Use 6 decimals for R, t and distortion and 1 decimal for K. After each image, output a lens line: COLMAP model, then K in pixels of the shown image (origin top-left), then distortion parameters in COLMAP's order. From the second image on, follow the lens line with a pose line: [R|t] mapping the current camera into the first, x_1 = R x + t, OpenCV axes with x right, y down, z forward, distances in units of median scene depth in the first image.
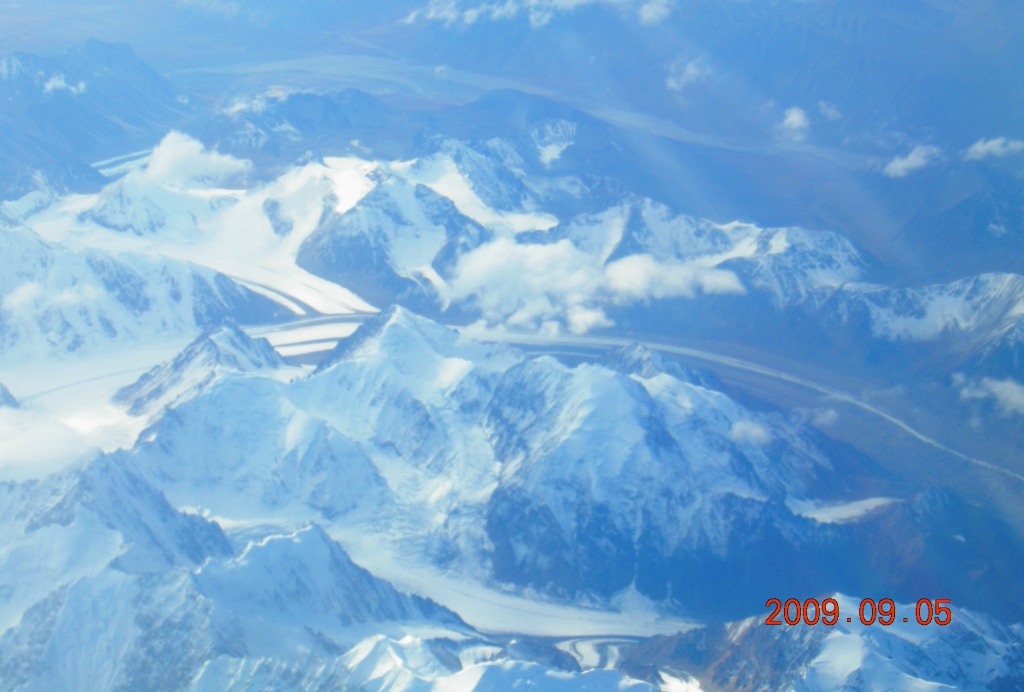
lens RADIAL K [[3295.0, 0, 512.2], [0, 3295.0, 347.3], [0, 0, 1]] dist [0.035490, 0.000000]
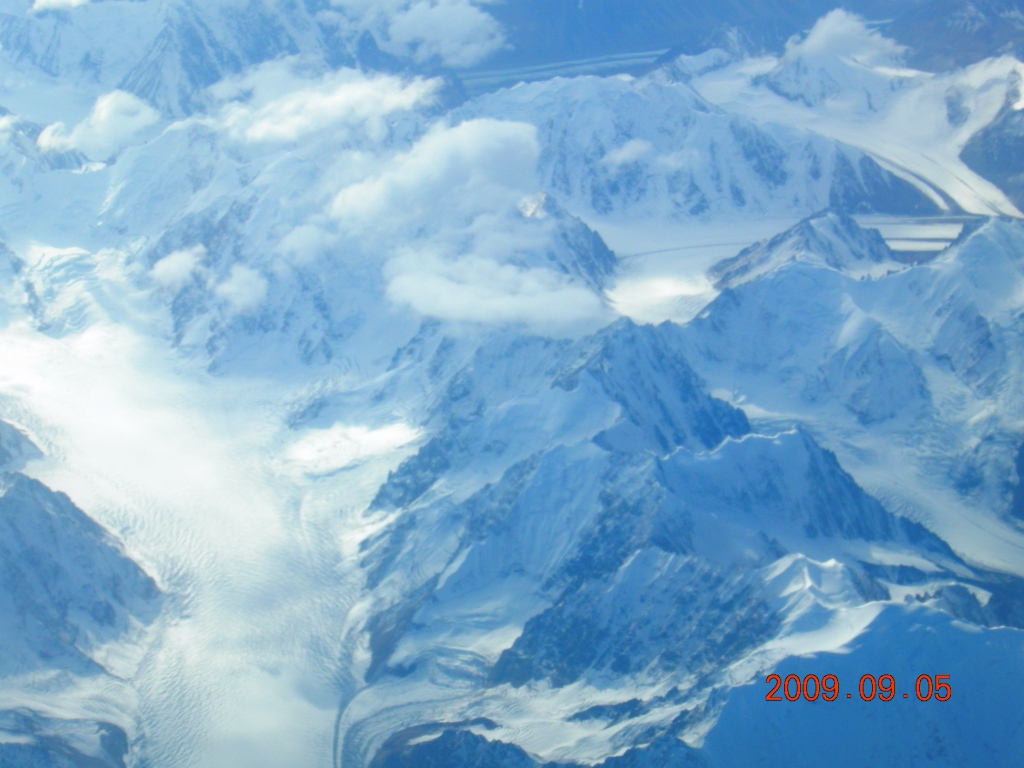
lens RADIAL K [[3298.7, 0, 511.9], [0, 3298.7, 382.6], [0, 0, 1]] dist [-0.005345, 0.000000]
pose [[0.948588, 0.153181, -0.276978, 0.112255], [-0.137273, 0.987609, 0.076061, -0.019623], [0.285197, -0.034128, 0.957861, 0.038786]]
